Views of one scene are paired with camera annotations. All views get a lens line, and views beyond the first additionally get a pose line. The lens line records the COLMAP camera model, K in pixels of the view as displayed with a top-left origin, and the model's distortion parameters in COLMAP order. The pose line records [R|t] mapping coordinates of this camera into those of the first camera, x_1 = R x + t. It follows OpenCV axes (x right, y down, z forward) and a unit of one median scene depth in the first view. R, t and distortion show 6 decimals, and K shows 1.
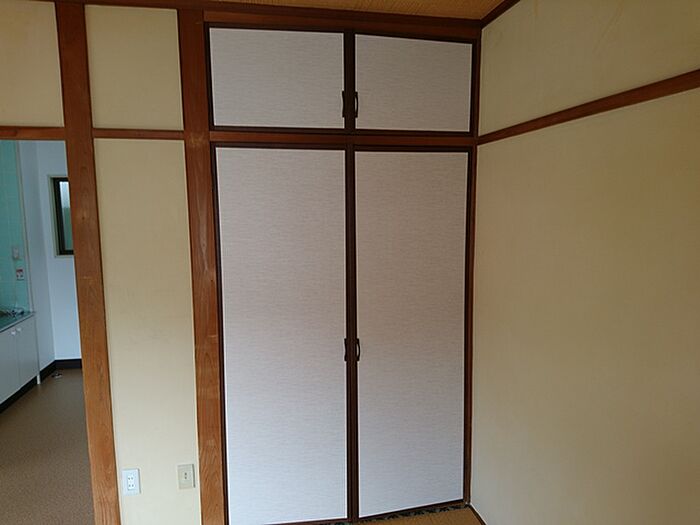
lens RADIAL K [[482.6, 0, 348.3], [0, 482.6, 256.9], [0, 0, 1]] dist [0.049967, -0.059180]
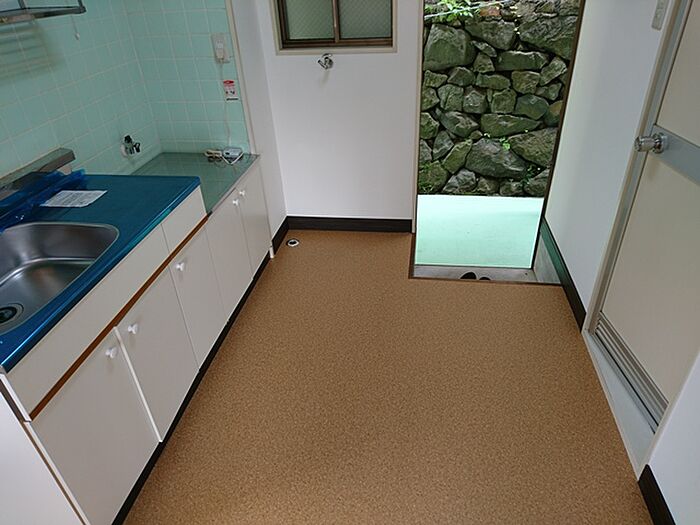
lens RADIAL K [[482.6, 0, 361.1], [0, 482.6, 271.9], [0, 0, 1]] dist [0.049967, -0.059180]
pose [[0.941109, 0.158354, -0.298726, -0.314515], [-0.006384, 0.891702, 0.452578, -0.034237], [0.338042, -0.424019, 0.840200, 0.467087]]
